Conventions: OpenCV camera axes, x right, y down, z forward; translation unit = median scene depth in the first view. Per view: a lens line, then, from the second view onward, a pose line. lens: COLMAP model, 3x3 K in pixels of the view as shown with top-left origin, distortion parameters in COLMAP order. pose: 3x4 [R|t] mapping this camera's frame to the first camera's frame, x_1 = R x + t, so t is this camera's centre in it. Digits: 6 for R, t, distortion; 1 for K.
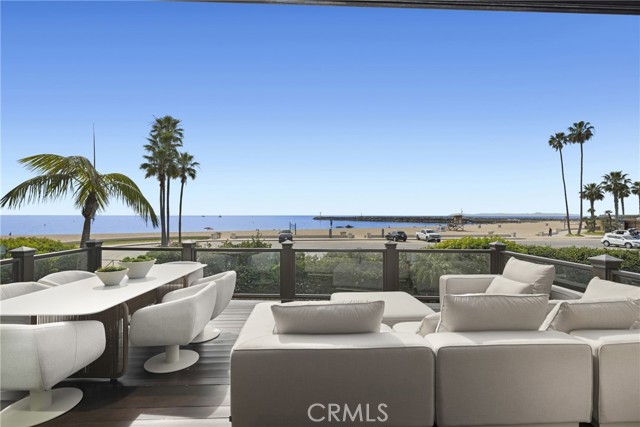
lens RADIAL K [[319.1, 0, 322.8], [0, 319.1, 212.6], [0, 0, 1]] dist [0.010562, -0.000552]
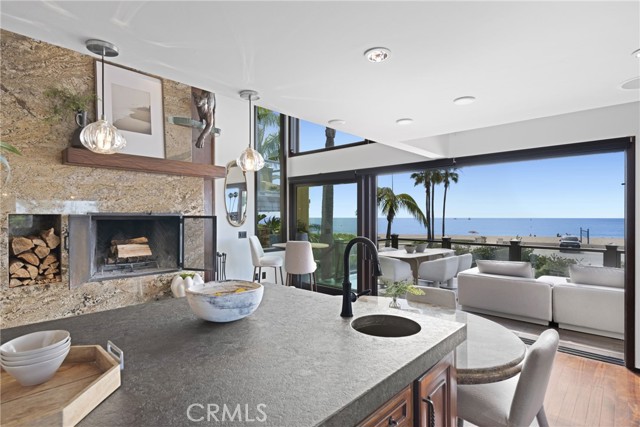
lens RADIAL K [[342.9, 0, 318.9], [0, 342.9, 213.3], [0, 0, 1]] dist [0.000386, -0.000798]
pose [[0.717346, -0.002408, -0.696713, 0.052239], [0.000299, 0.999995, -0.003149, -0.003619], [0.696717, 0.002051, 0.717343, -0.110151]]
